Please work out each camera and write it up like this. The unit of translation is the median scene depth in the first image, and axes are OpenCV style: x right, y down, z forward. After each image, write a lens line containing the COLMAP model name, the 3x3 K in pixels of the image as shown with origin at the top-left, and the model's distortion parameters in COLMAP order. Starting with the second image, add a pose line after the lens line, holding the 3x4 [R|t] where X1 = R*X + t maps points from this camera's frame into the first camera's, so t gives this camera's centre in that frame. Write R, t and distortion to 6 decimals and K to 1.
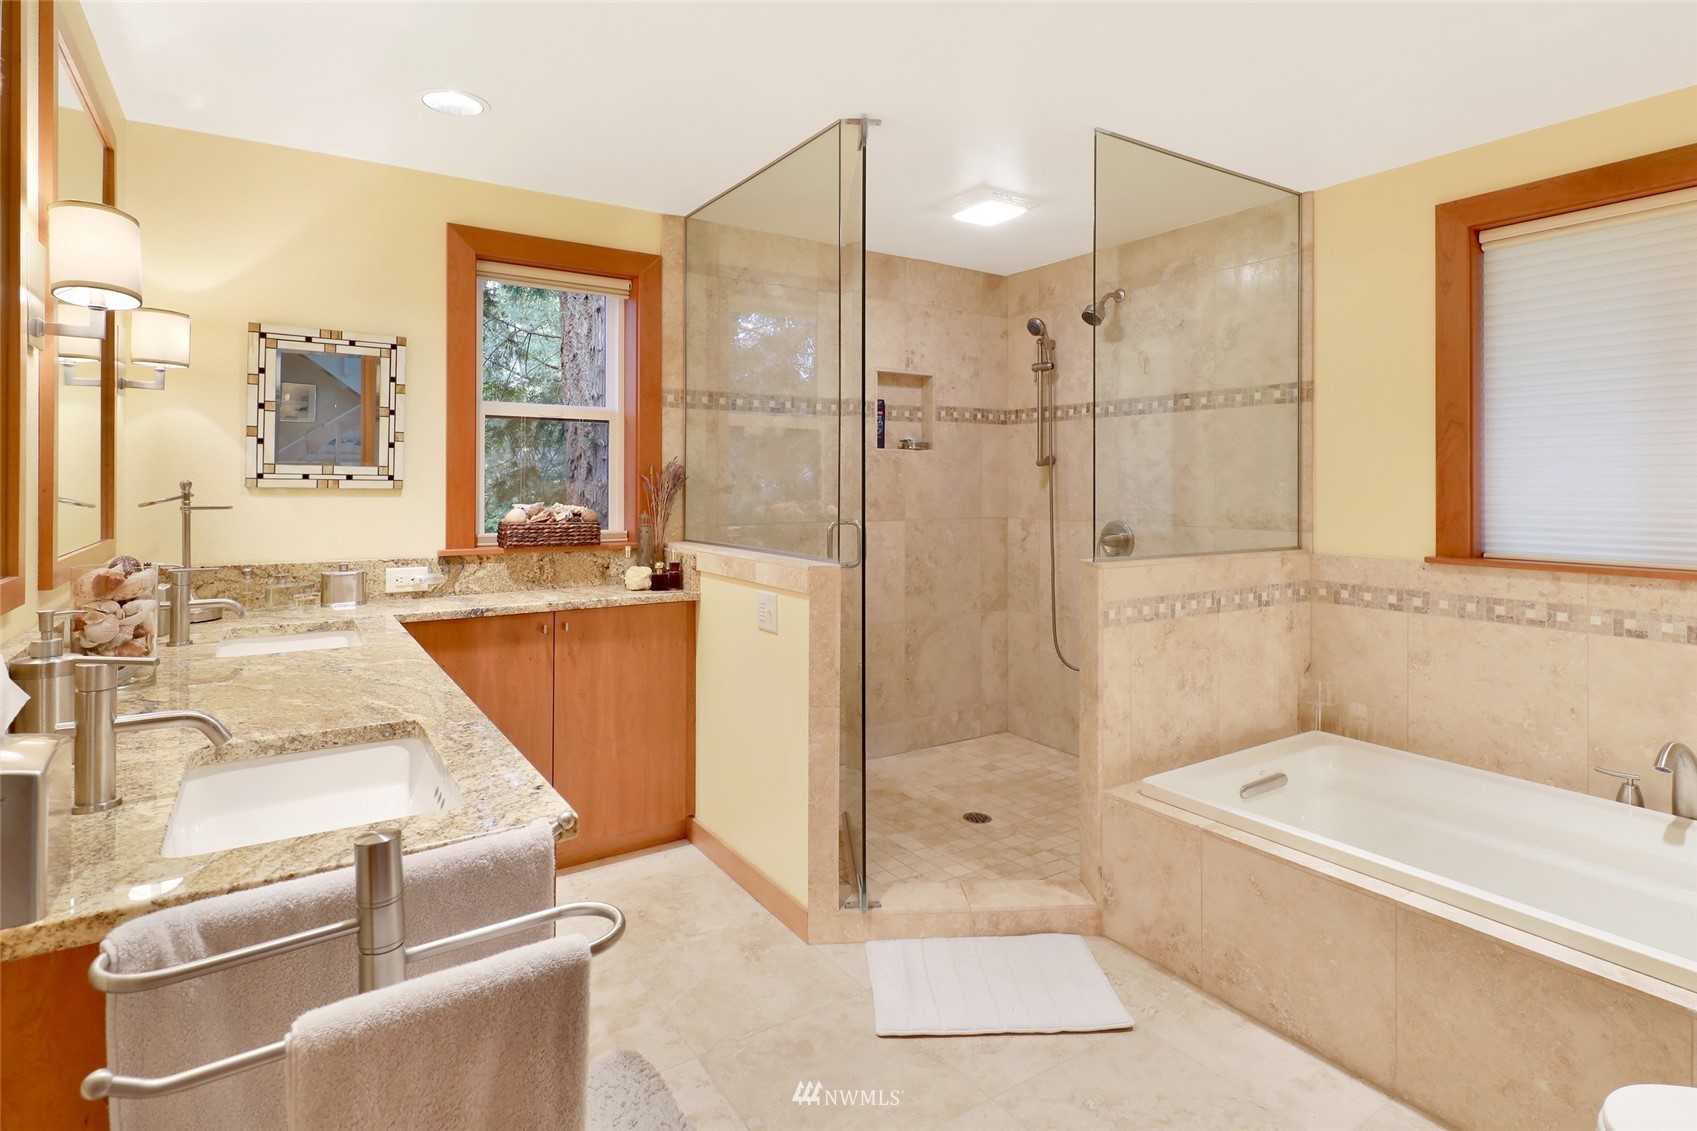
lens RADIAL K [[887.6, 0, 852.3], [0, 887.6, 480.3], [0, 0, 1]] dist [0.002429, -0.000146]
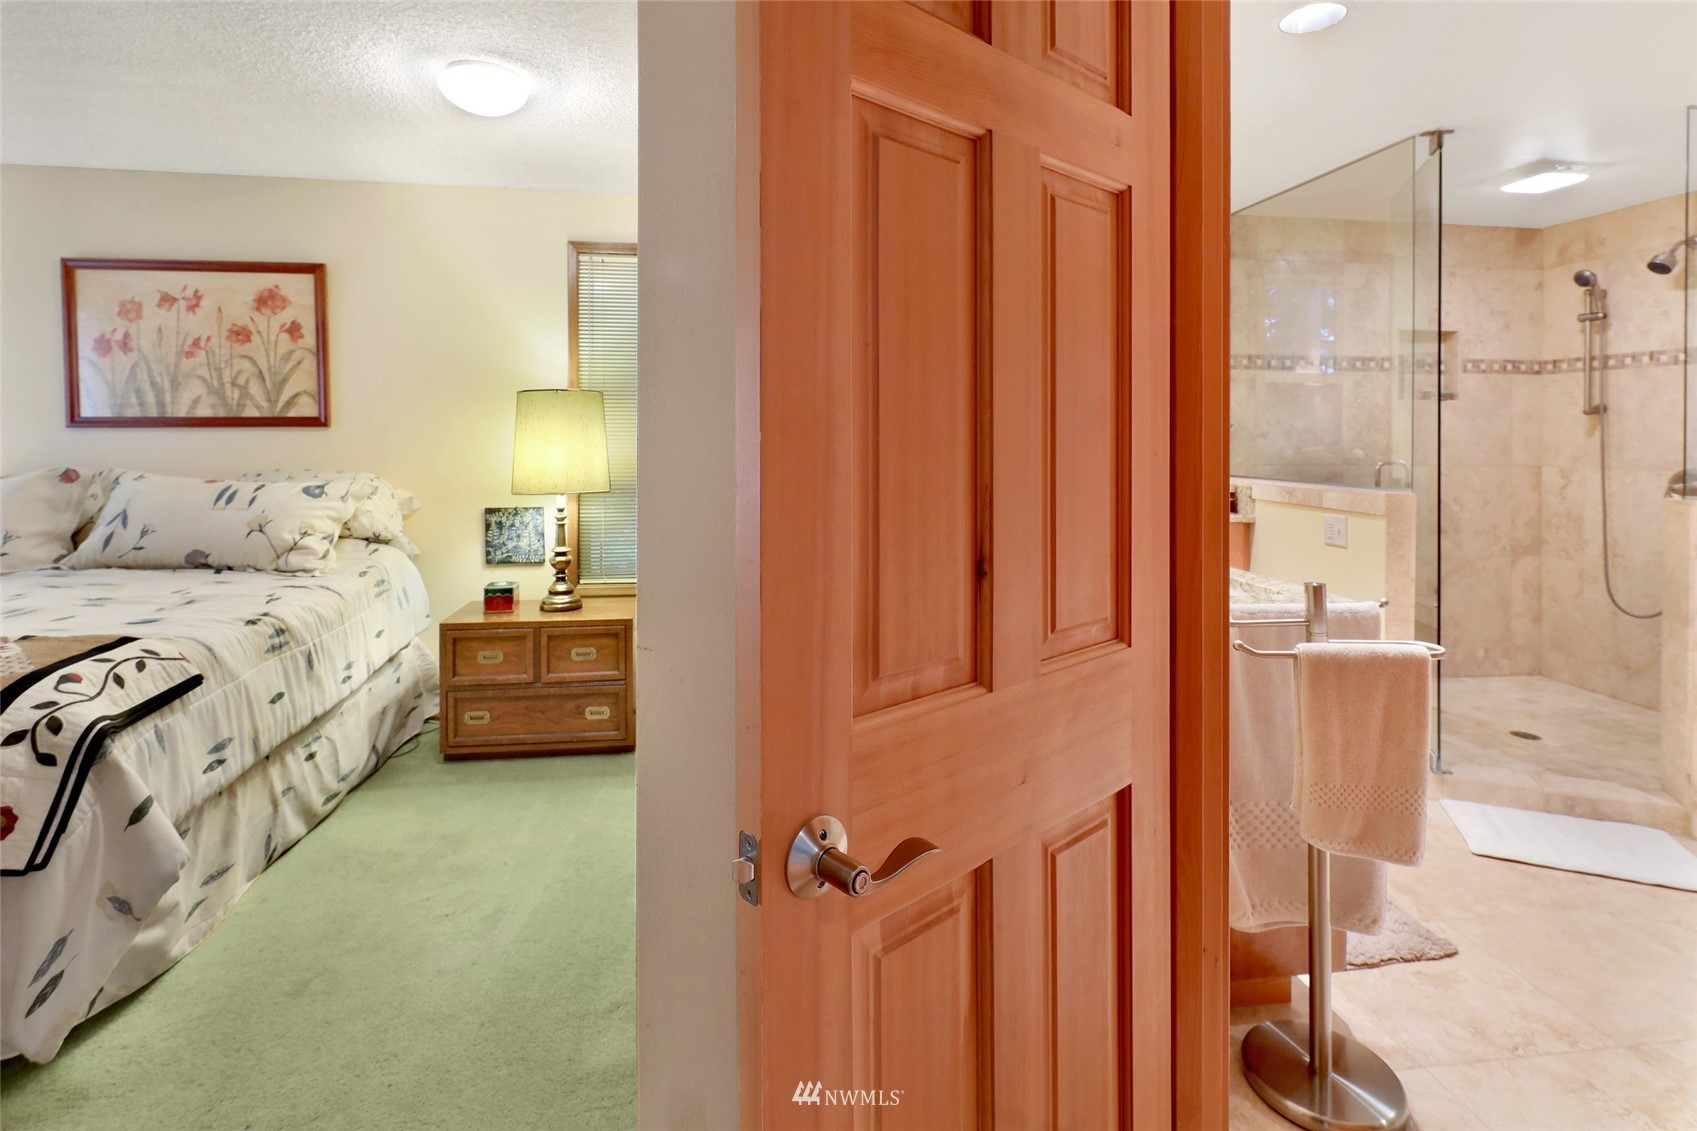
lens RADIAL K [[849.5, 0, 858.0], [0, 849.5, 438.5], [0, 0, 1]] dist [0.000457, -0.000068]
pose [[0.899488, 0.004508, -0.436922, -0.155154], [-0.002401, 0.999983, 0.005374, 0.010755], [0.436939, -0.003785, 0.899483, -0.325659]]
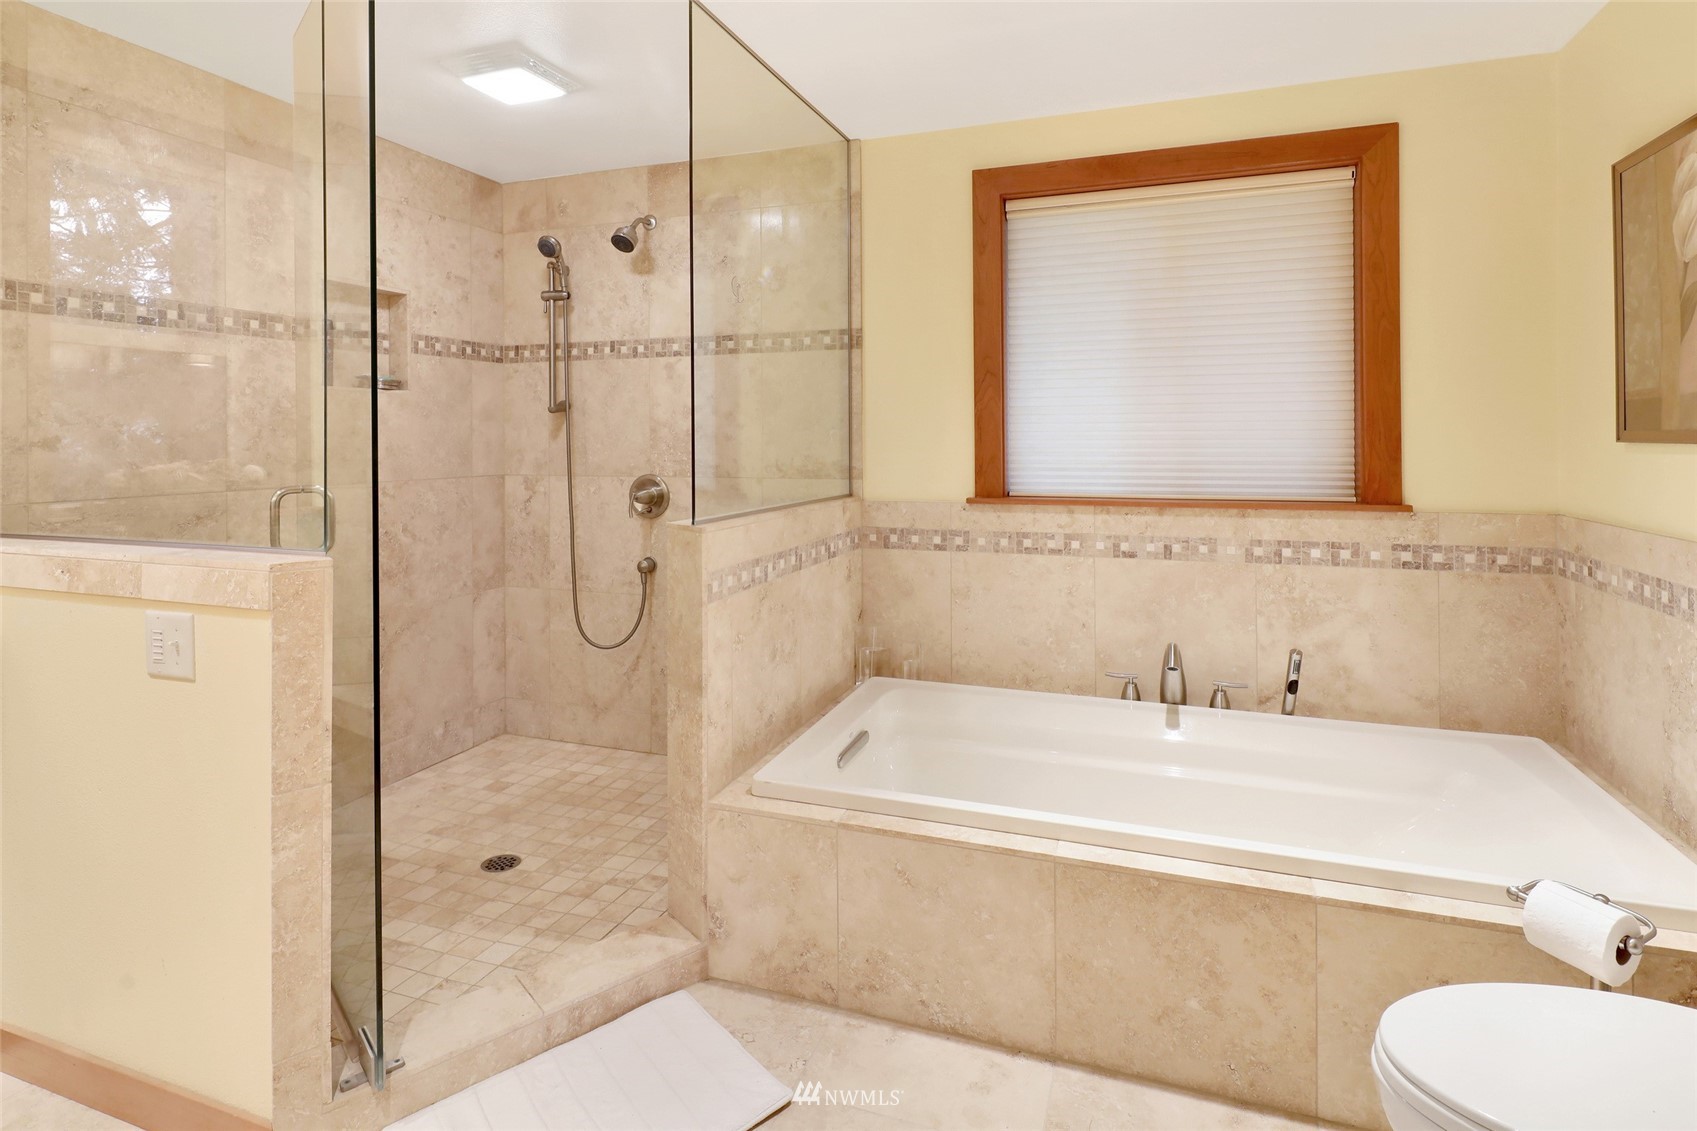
lens RADIAL K [[868.5, 0, 880.0], [0, 868.5, 434.4], [0, 0, 1]] dist [0.015651, -0.008394]
pose [[0.790970, -0.005279, 0.611832, -0.066960], [0.005049, 0.999985, 0.002101, 0.005901], [-0.611834, 0.001427, 0.790985, 0.208104]]
